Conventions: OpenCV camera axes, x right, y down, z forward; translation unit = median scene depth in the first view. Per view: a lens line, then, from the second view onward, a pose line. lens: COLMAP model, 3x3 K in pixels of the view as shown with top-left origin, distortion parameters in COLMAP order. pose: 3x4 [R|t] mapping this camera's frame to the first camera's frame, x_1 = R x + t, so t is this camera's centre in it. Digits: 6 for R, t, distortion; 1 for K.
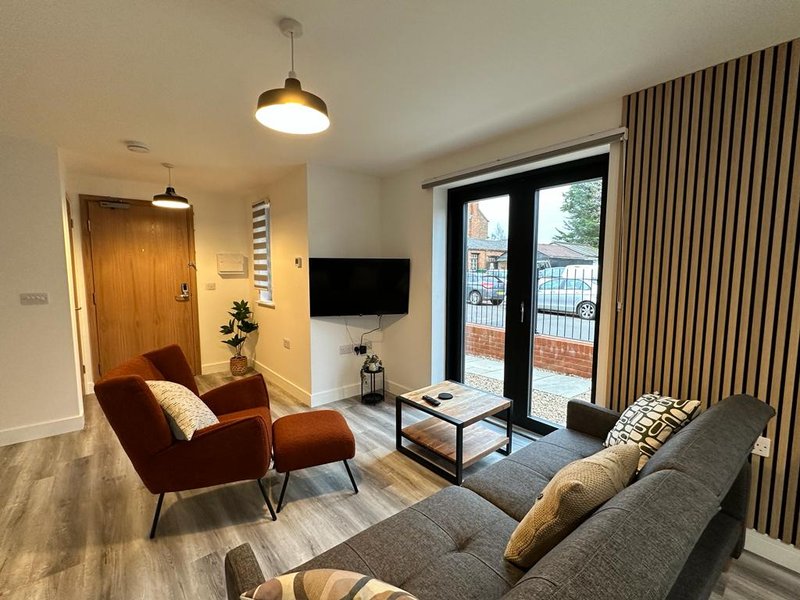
lens RADIAL K [[349.1, 0, 401.0], [0, 349.1, 301.7], [0, 0, 1]] dist [-0.000888, 0.000373]
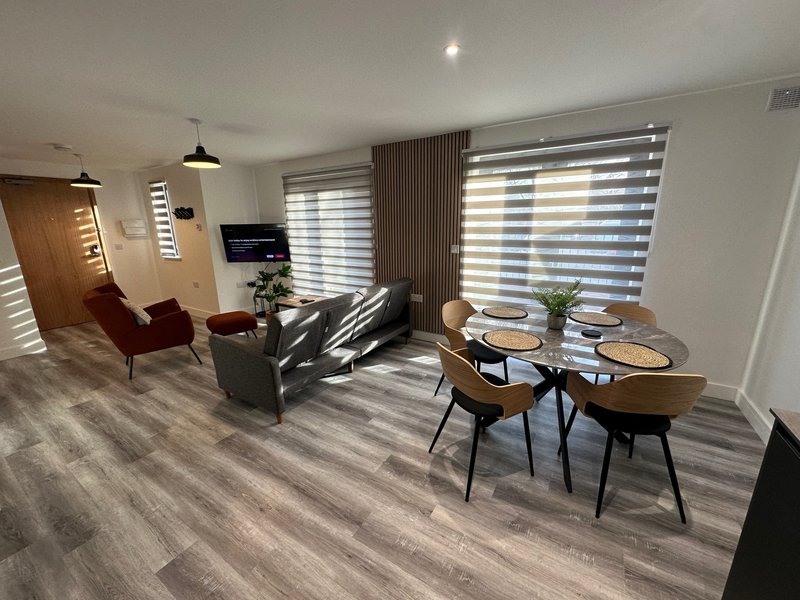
lens RADIAL K [[318.7, 0, 400.0], [0, 318.7, 300.0], [0, 0, 1]] dist [-0.000087, 0.000201]
pose [[0.948698, -0.089870, 0.303141, 0.079865], [0.045966, 0.987771, 0.148982, 0.030160], [-0.312823, -0.127405, 0.941228, -0.594515]]
